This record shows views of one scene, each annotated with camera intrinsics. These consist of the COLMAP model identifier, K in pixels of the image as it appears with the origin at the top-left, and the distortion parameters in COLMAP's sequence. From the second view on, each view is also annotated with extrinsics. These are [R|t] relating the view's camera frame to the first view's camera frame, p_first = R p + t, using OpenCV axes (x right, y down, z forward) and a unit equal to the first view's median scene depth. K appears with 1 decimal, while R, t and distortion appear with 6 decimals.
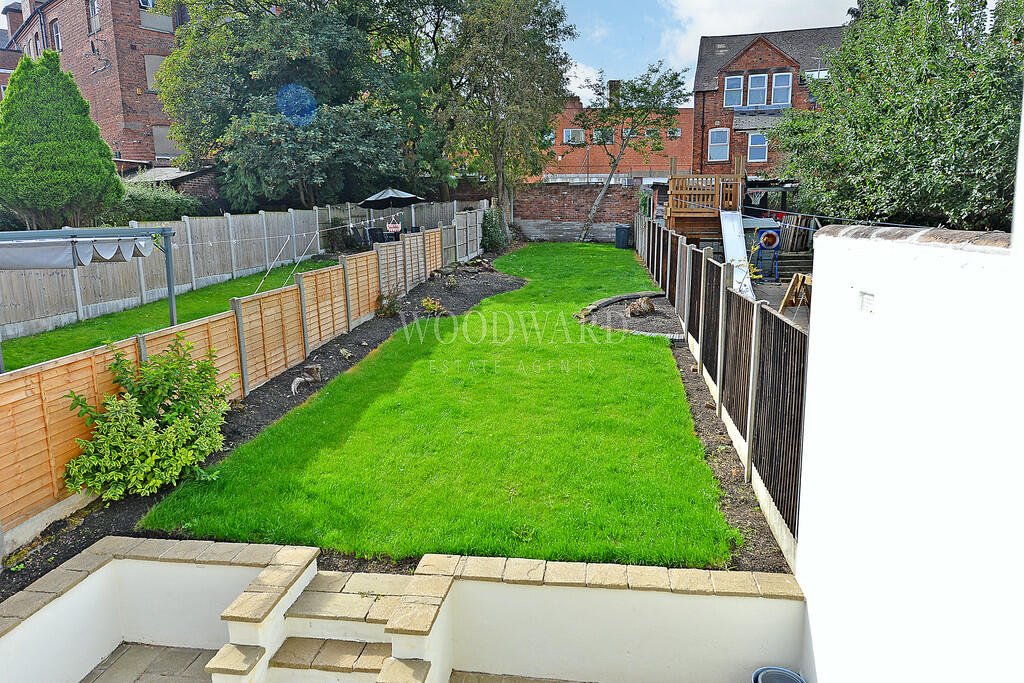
lens RADIAL K [[688.0, 0, 512.0], [0, 688.0, 341.5], [0, 0, 1]] dist [0.007115, 0.003098]
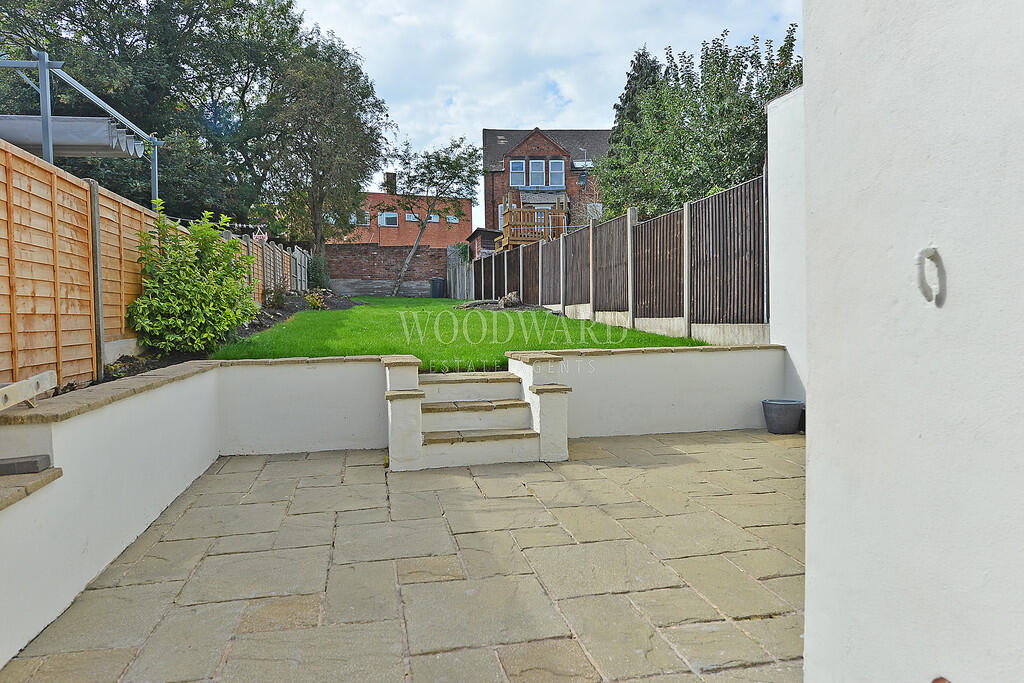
lens RADIAL K [[688.0, 0, 512.0], [0, 688.0, 341.5], [0, 0, 1]] dist [0.007115, 0.003098]
pose [[0.939420, -0.014314, 0.342470, -0.095645], [0.065810, 0.988072, -0.139222, 0.083260], [-0.336392, 0.153326, 0.929156, -0.022821]]
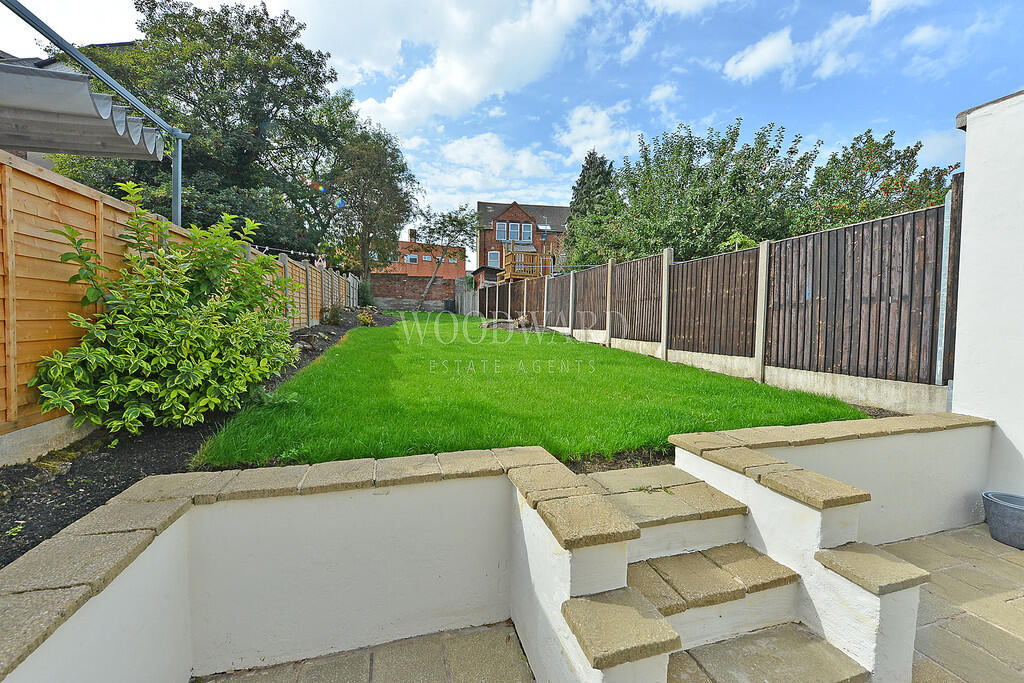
lens RADIAL K [[407.9, 0, 512.0], [0, 407.9, 341.5], [0, 0, 1]] dist [-0.002356, -0.000466]
pose [[0.909479, 0.005910, 0.415708, -0.090031], [0.049631, 0.991205, -0.122674, 0.045028], [-0.412777, 0.132202, 0.901187, 0.113930]]
